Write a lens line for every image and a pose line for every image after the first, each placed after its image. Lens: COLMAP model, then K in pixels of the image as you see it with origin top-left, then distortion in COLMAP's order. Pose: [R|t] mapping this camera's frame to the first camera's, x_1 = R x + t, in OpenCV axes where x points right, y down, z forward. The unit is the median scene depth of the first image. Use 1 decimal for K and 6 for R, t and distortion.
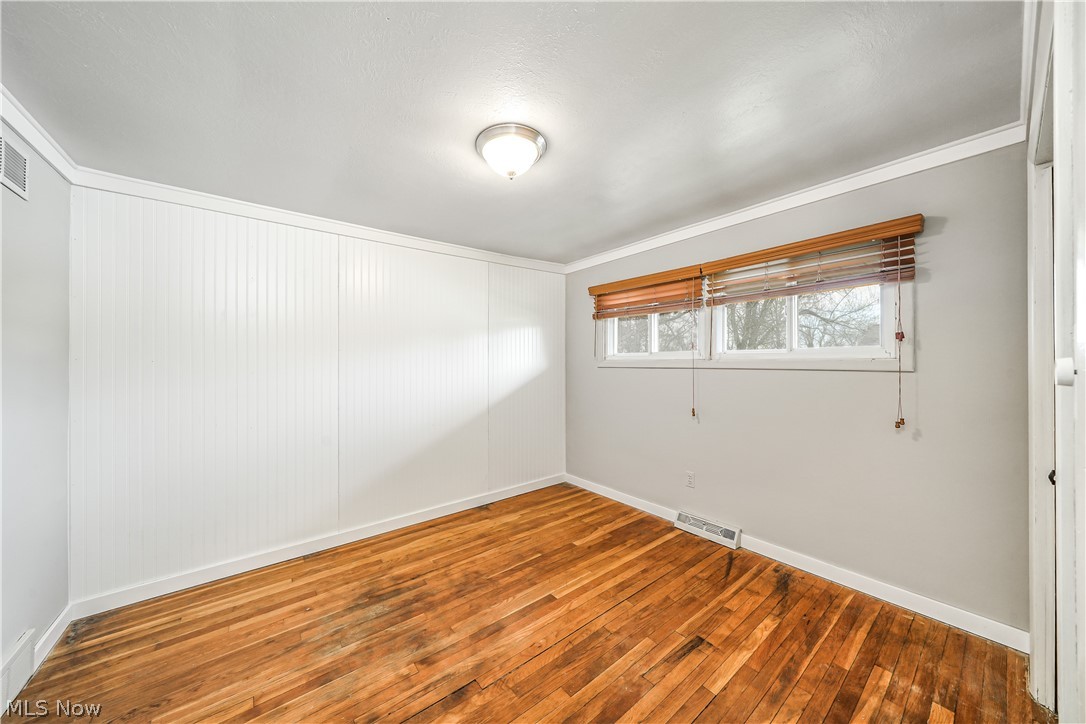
lens RADIAL K [[378.4, 0, 539.1], [0, 378.4, 363.0], [0, 0, 1]] dist [-0.019616, 0.000049]
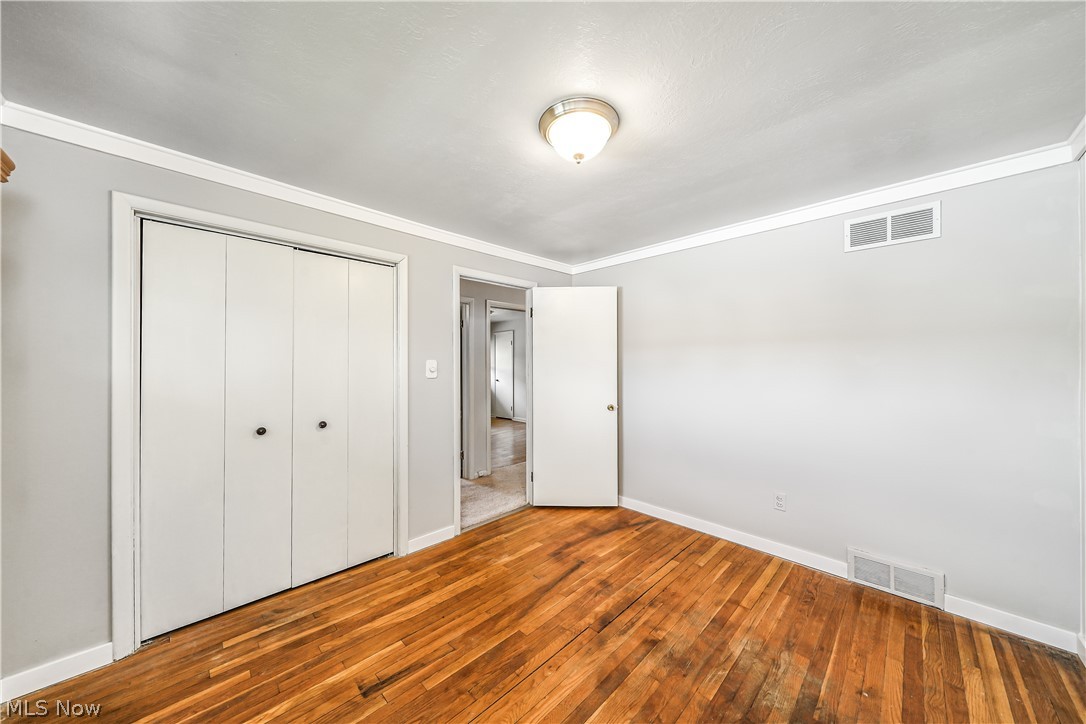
lens RADIAL K [[378.4, 0, 539.1], [0, 378.4, 363.0], [0, 0, 1]] dist [-0.019616, 0.000049]
pose [[-0.993893, 0.008650, -0.110013, 0.130063], [0.008393, 0.999961, 0.002797, -0.018404], [0.110033, 0.001857, -0.993926, 1.976104]]
